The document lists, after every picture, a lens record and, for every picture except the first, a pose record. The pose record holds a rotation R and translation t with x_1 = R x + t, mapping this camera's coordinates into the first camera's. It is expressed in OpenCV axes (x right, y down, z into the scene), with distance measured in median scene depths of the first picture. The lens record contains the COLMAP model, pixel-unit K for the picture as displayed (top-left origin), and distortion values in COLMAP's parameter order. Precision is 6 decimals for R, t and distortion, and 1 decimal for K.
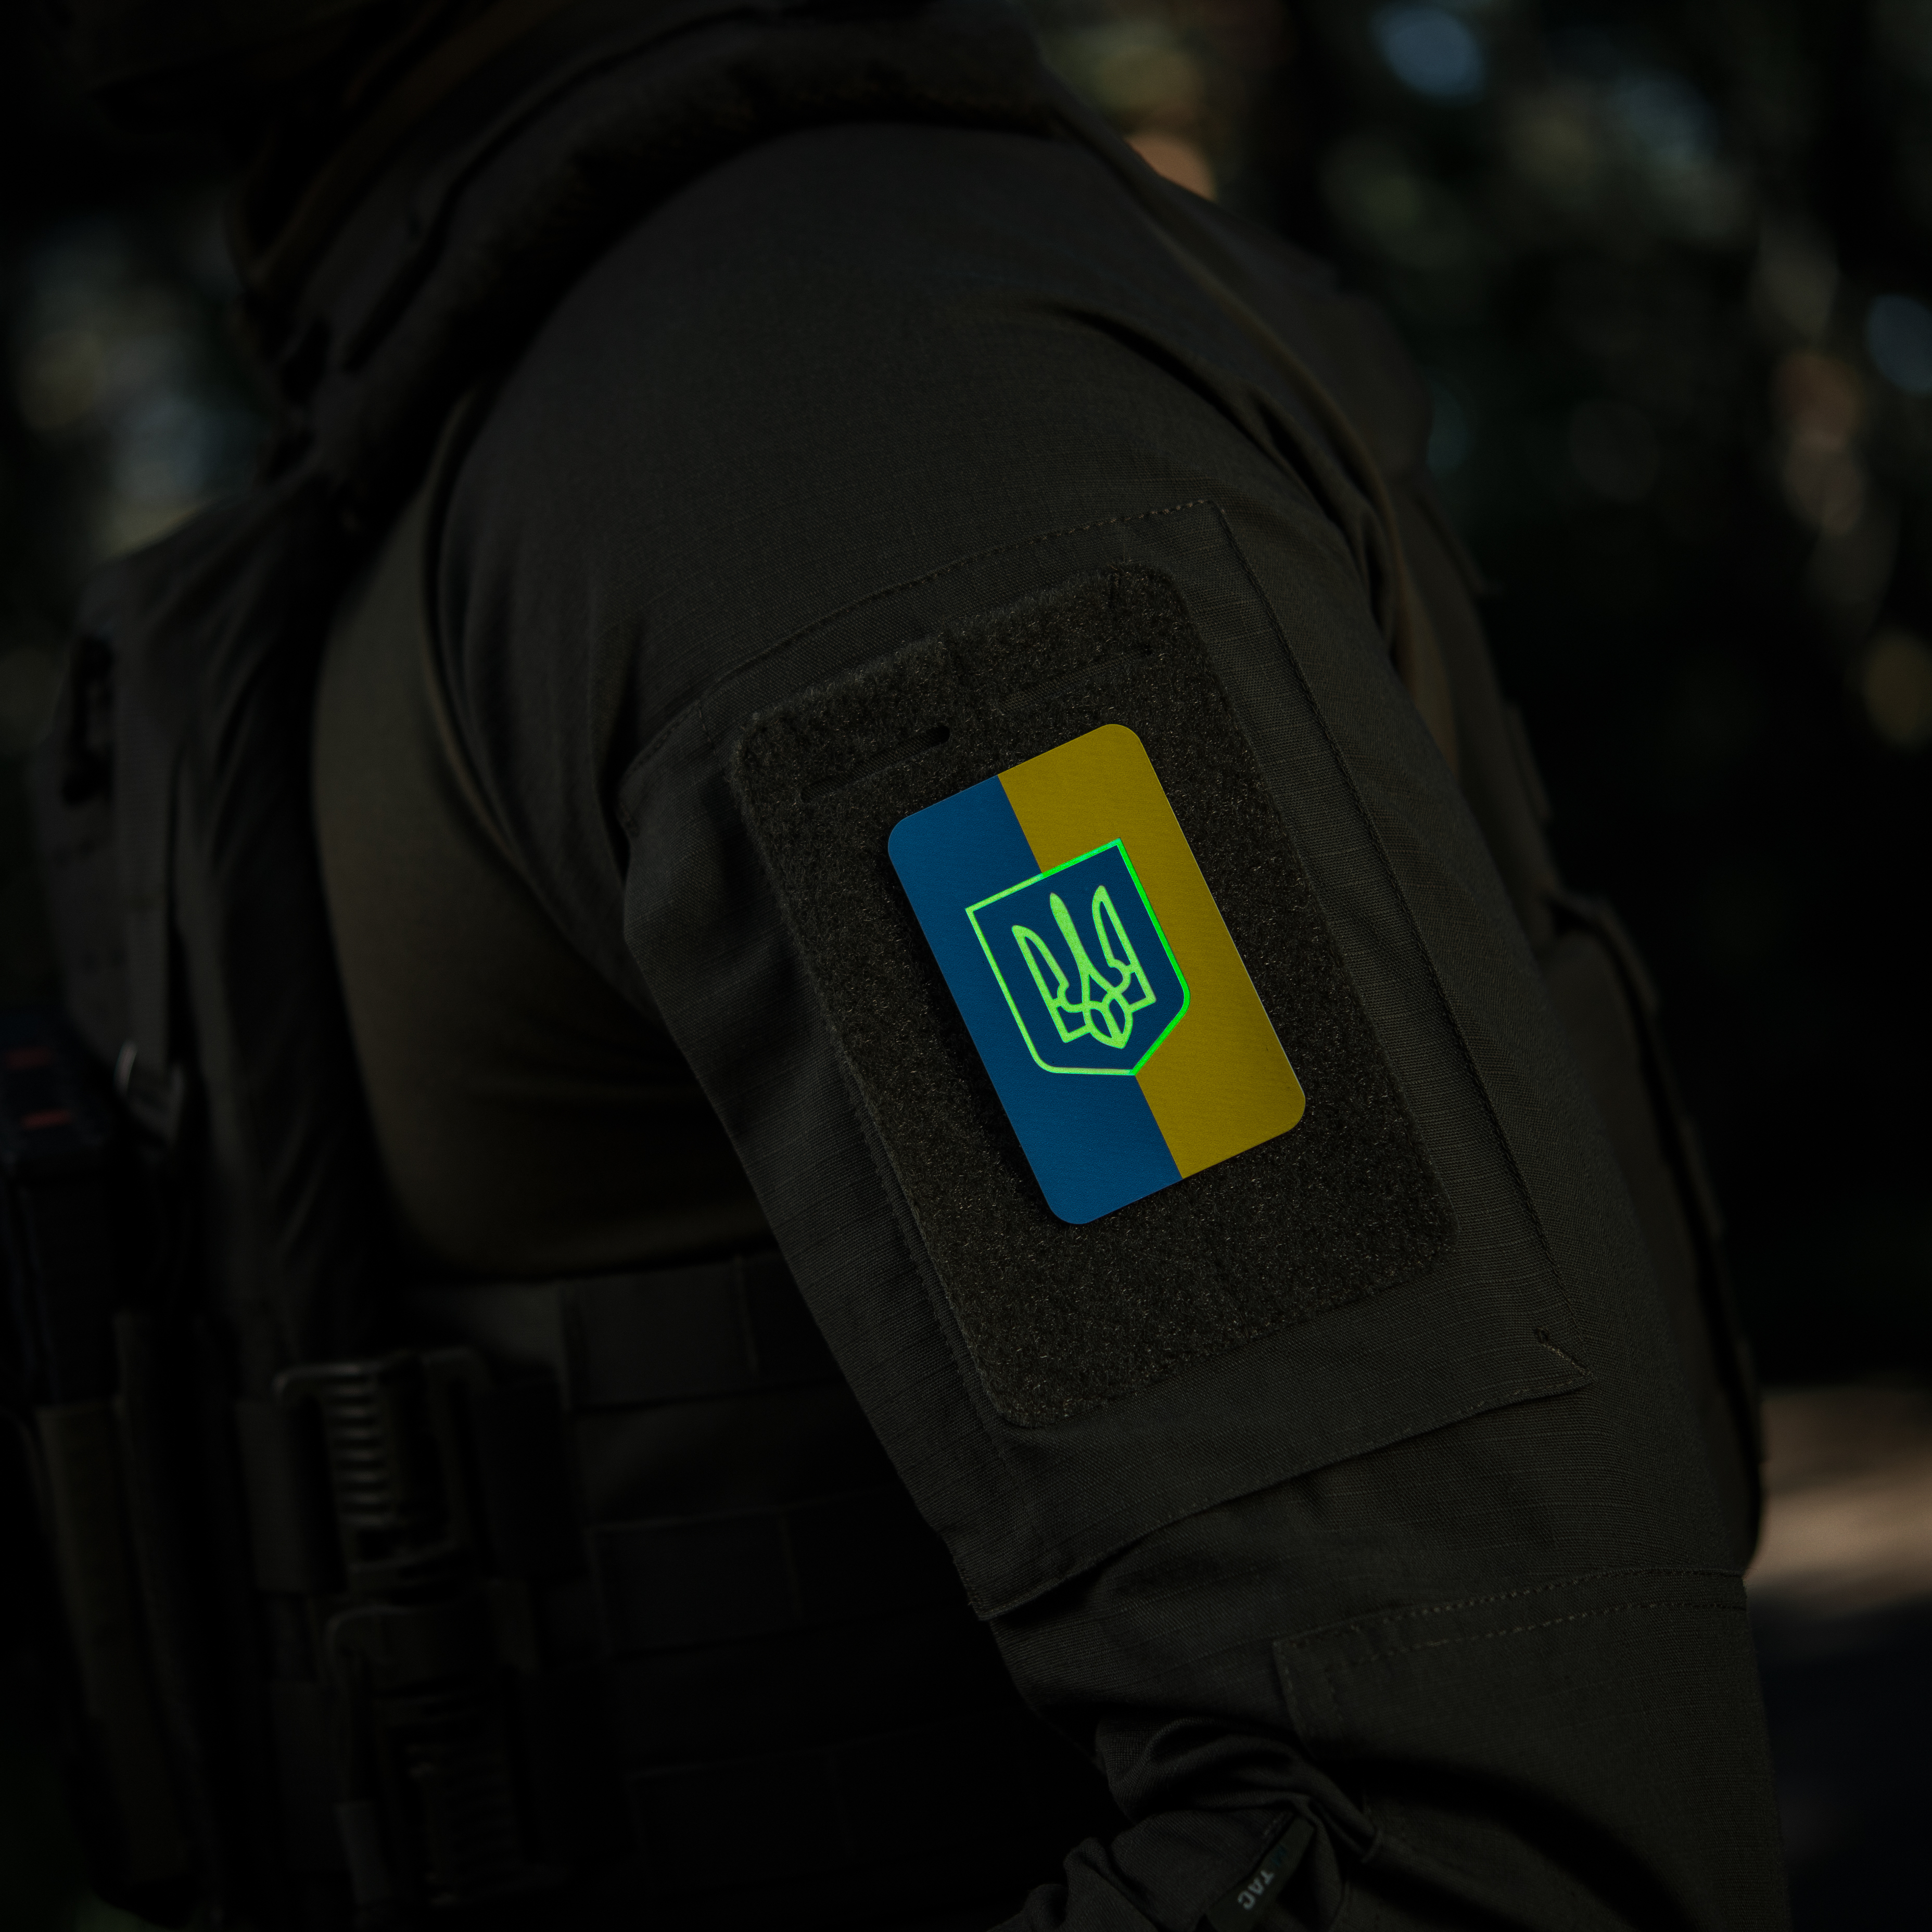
lens RADIAL K [[4717.2, 0, 818.1], [0, 4717.2, 966.9], [0, 0, 1]] dist [-0.091598, 0.094933]
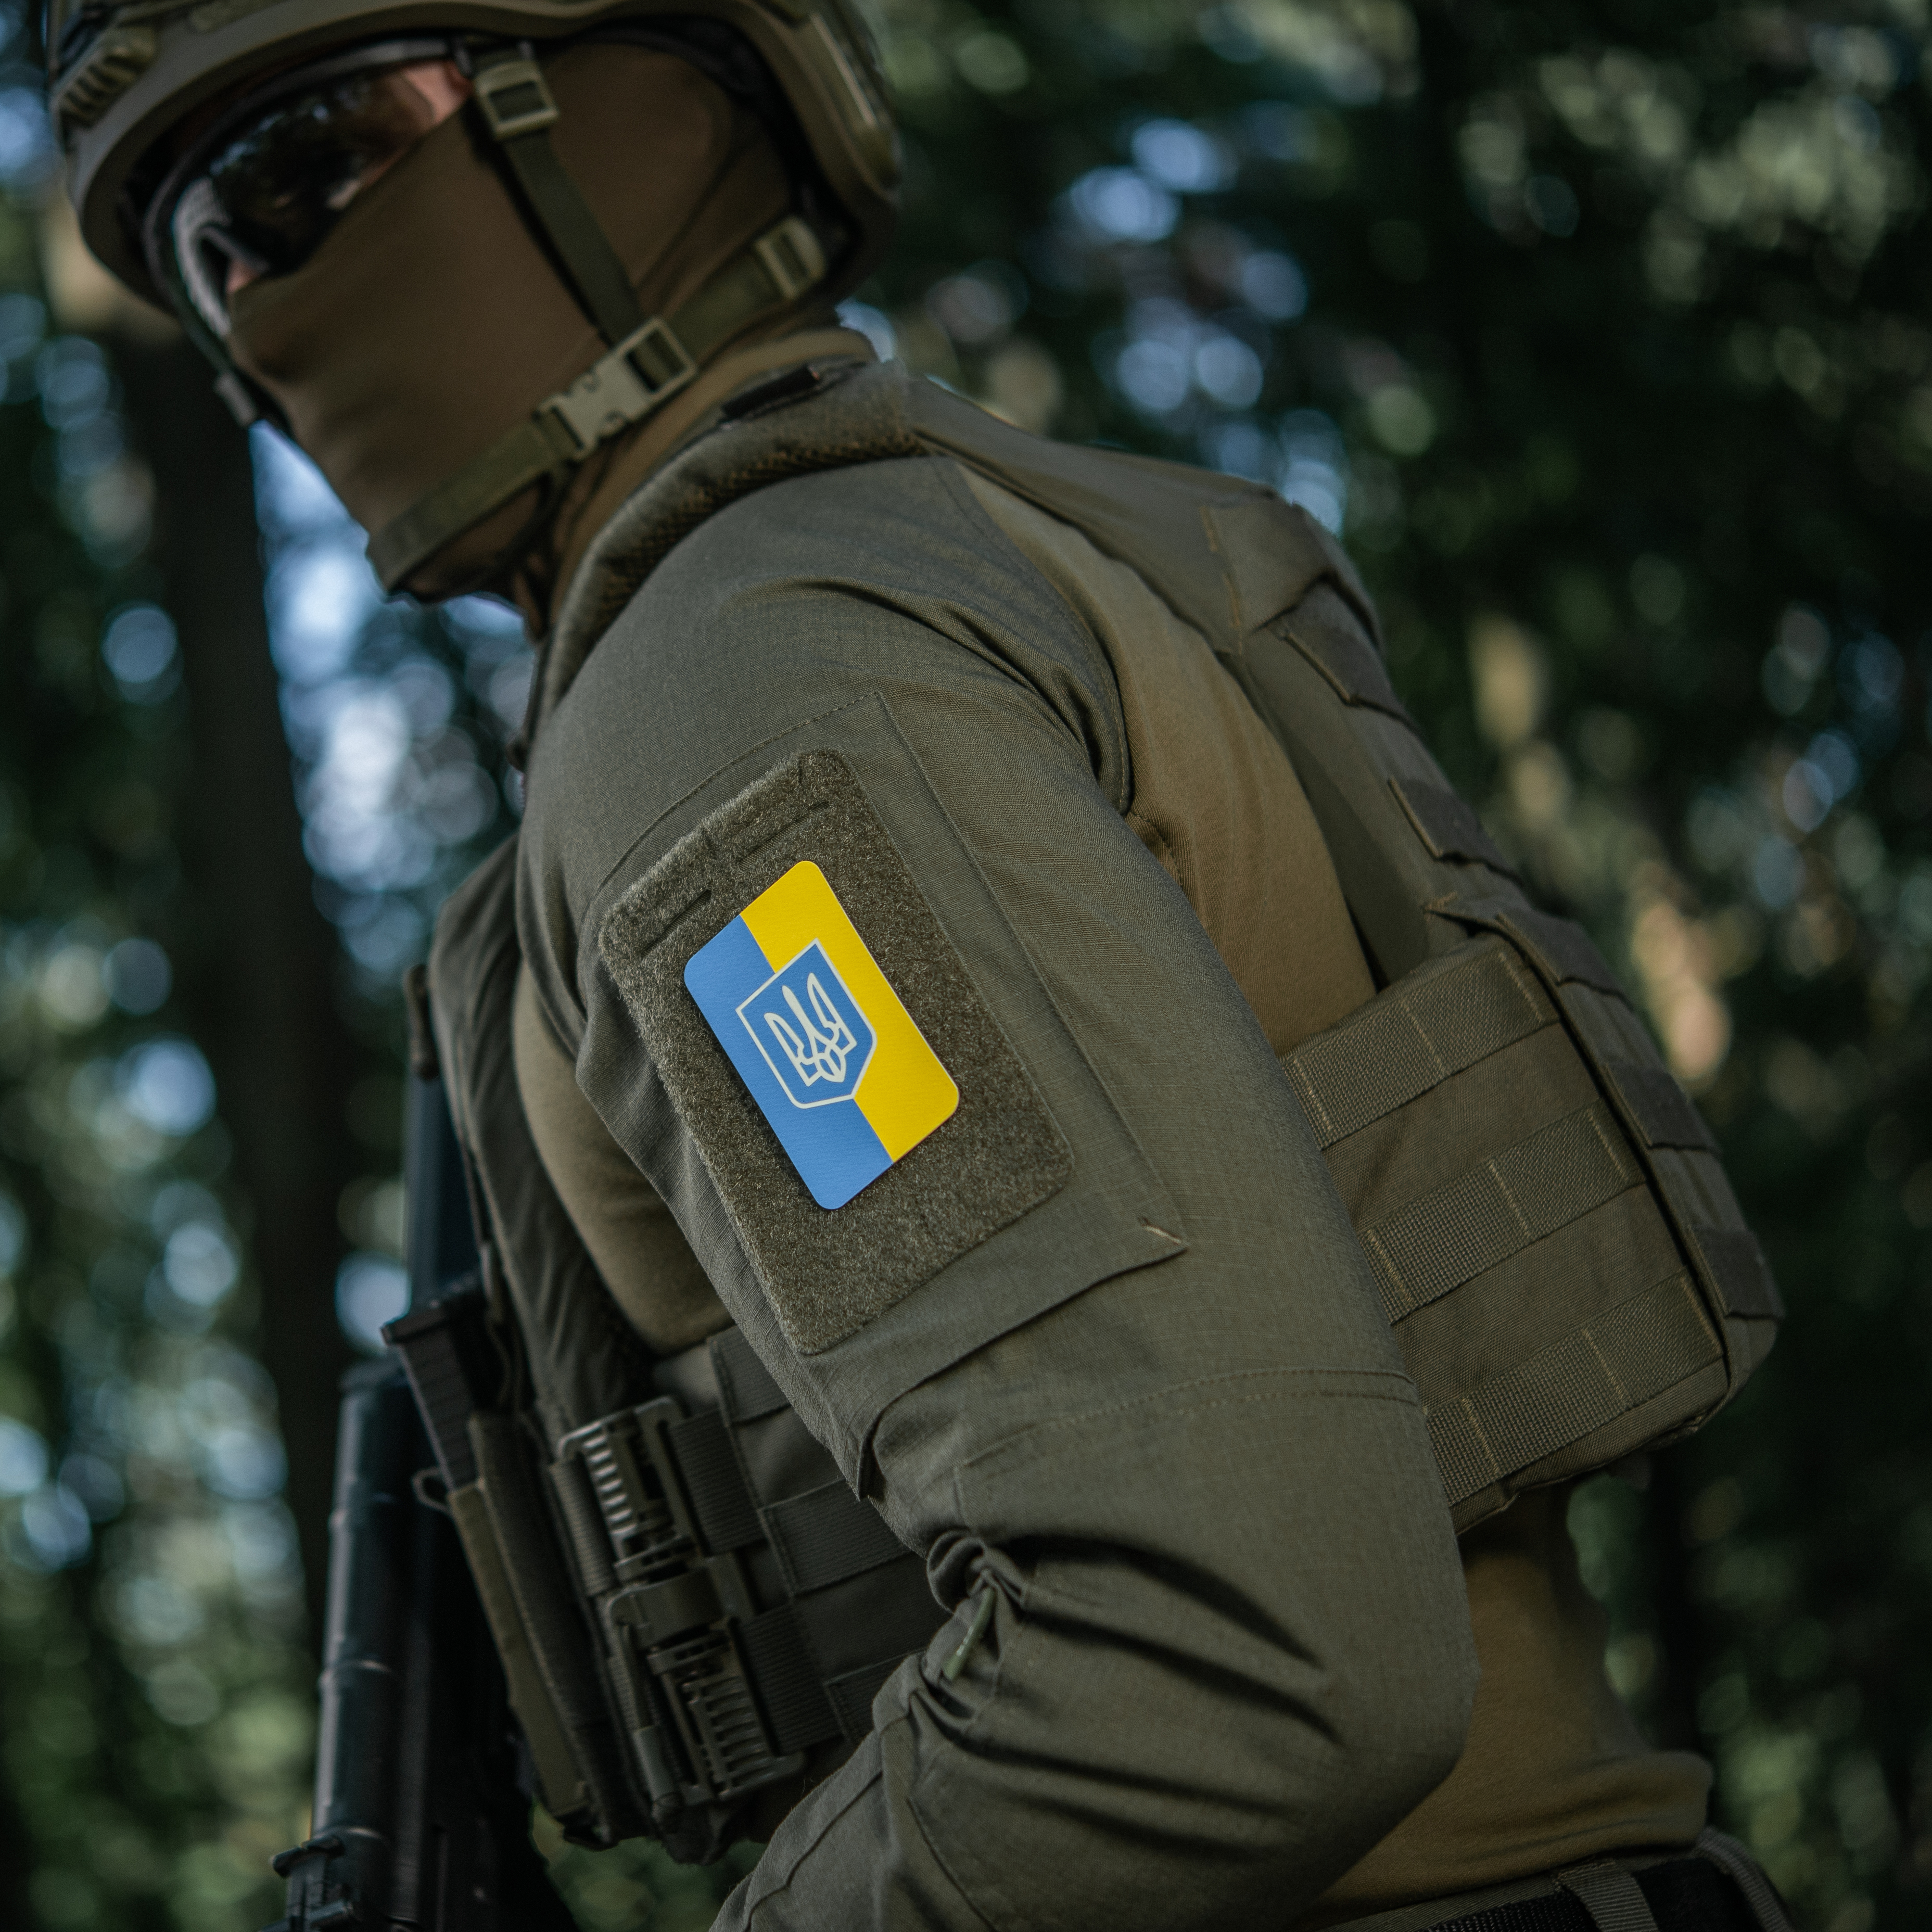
lens RADIAL K [[4717.2, 0, 818.1], [0, 4717.2, 966.9], [0, 0, 1]] dist [-0.091598, 0.094933]
pose [[0.888696, -0.218390, -0.403144, 0.634584], [0.180481, 0.974913, -0.130273, 0.166428], [0.421481, 0.043013, 0.905817, -0.292359]]
